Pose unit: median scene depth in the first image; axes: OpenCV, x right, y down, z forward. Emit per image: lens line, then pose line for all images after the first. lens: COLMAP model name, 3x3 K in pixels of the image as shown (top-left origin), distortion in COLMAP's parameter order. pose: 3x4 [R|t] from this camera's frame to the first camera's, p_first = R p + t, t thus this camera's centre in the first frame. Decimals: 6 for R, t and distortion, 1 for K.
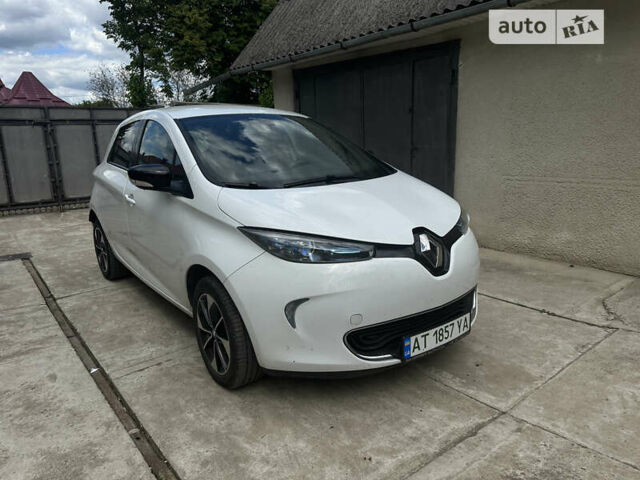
lens RADIAL K [[457.2, 0, 320.0], [0, 457.2, 240.0], [0, 0, 1]] dist [0.006555, -0.001437]
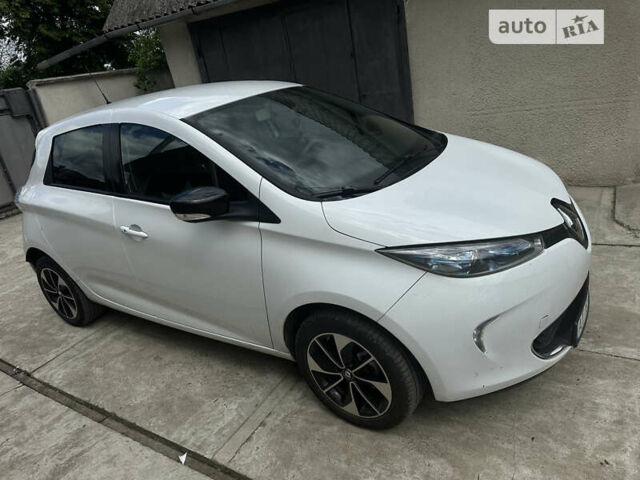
lens RADIAL K [[457.1, 0, 319.2], [0, 457.1, 237.7], [0, 0, 1]] dist [0.000737, -0.001199]
pose [[0.936229, -0.240058, 0.256606, -0.358528], [0.208060, 0.967201, 0.145718, -0.141354], [-0.283171, -0.083036, 0.955468, 0.195415]]
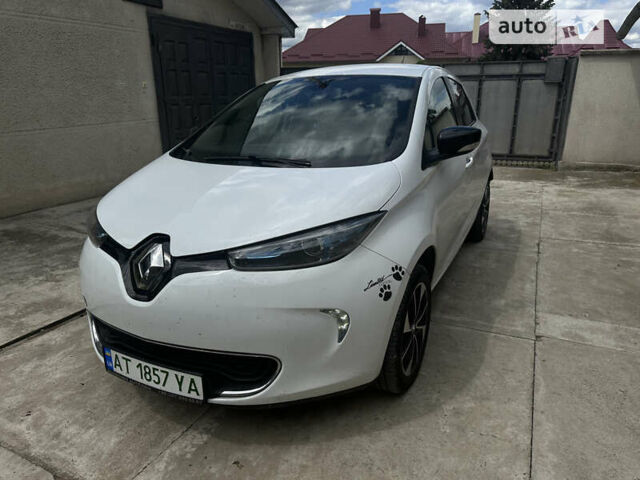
lens RADIAL K [[468.0, 0, 320.0], [0, 468.0, 240.0], [0, 0, 1]] dist [0.011360, 0.004714]
pose [[0.436046, 0.291097, -0.851544, 0.777200], [-0.212854, 0.952751, 0.216700, -0.190469], [0.874390, 0.086763, 0.477404, 0.650242]]
